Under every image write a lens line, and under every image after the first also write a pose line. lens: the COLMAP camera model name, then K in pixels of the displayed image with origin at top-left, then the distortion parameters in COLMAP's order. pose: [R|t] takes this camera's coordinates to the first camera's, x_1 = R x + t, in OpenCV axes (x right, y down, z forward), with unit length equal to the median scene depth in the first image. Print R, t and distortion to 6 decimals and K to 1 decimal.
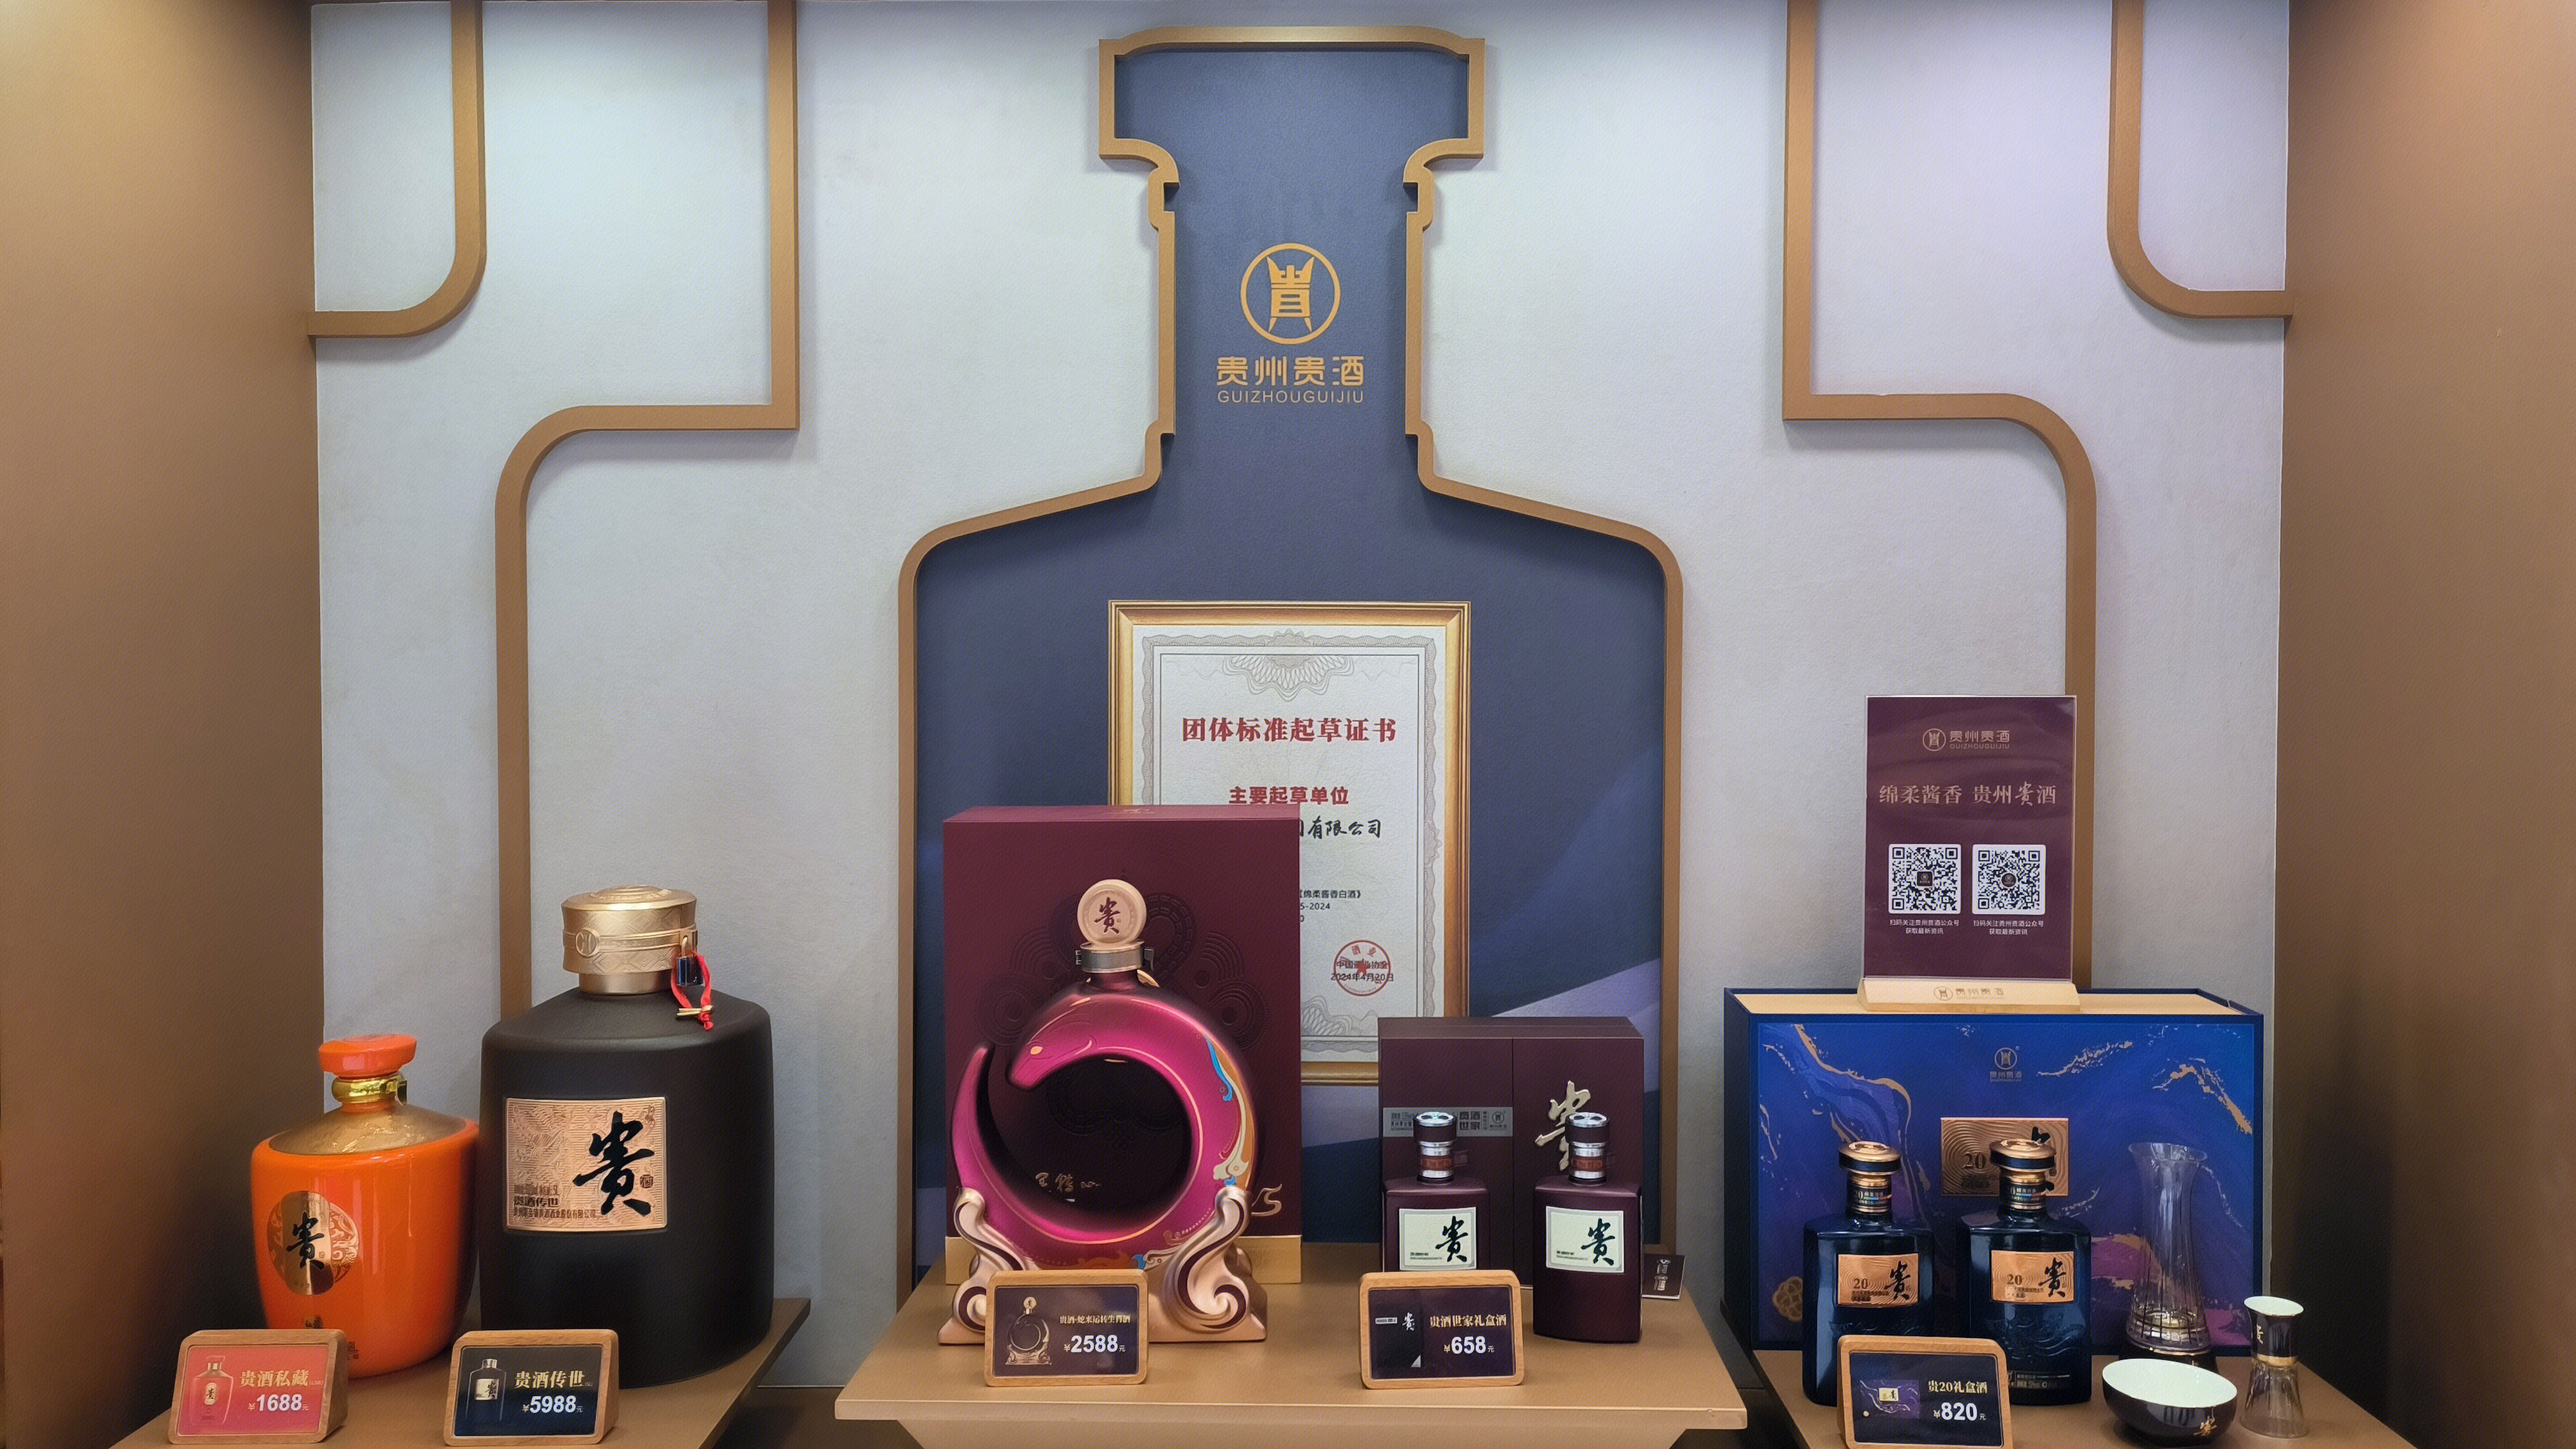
lens RADIAL K [[1891.5, 0, 1288.0], [0, 1891.5, 724.5], [0, 0, 1]] dist [0.018892, 0.003909]
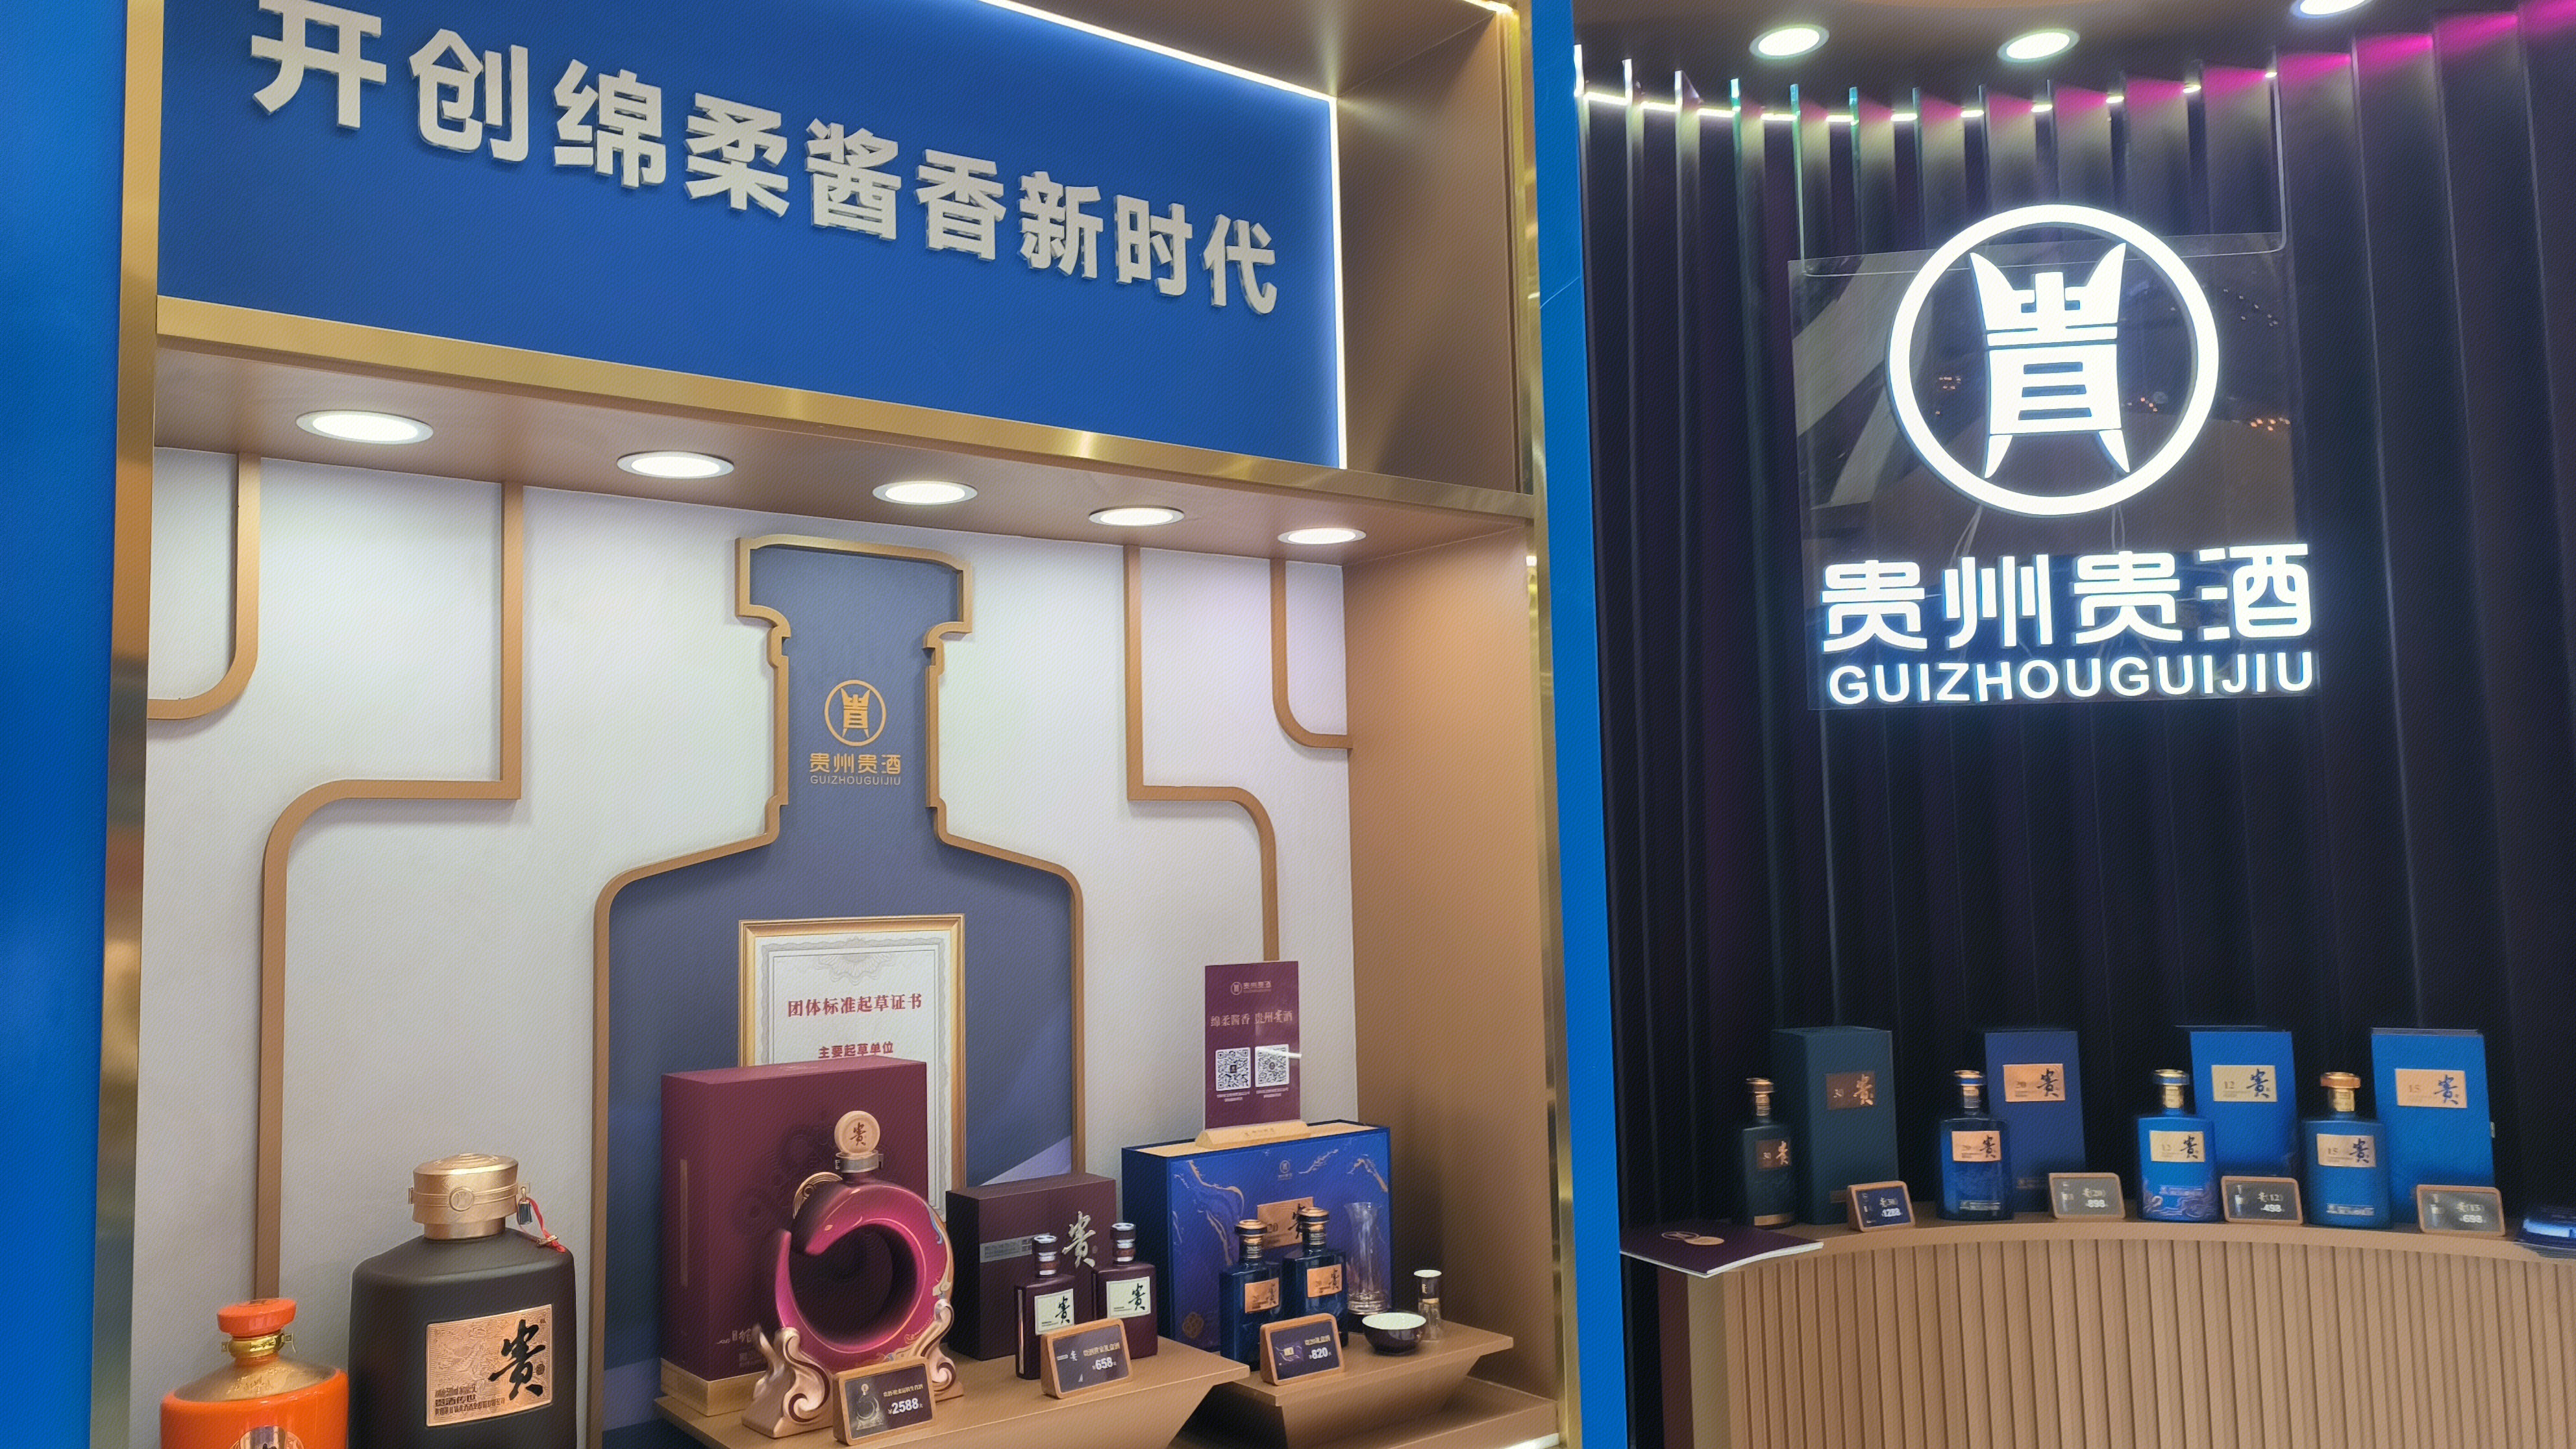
lens RADIAL K [[1891.5, 0, 1288.0], [0, 1891.5, 724.5], [0, 0, 1]] dist [0.018892, 0.003909]
pose [[0.771762, 0.034039, 0.634999, -0.696992], [0.044350, 0.993254, -0.107144, -0.041798], [-0.634363, 0.110852, 0.765046, -0.373941]]
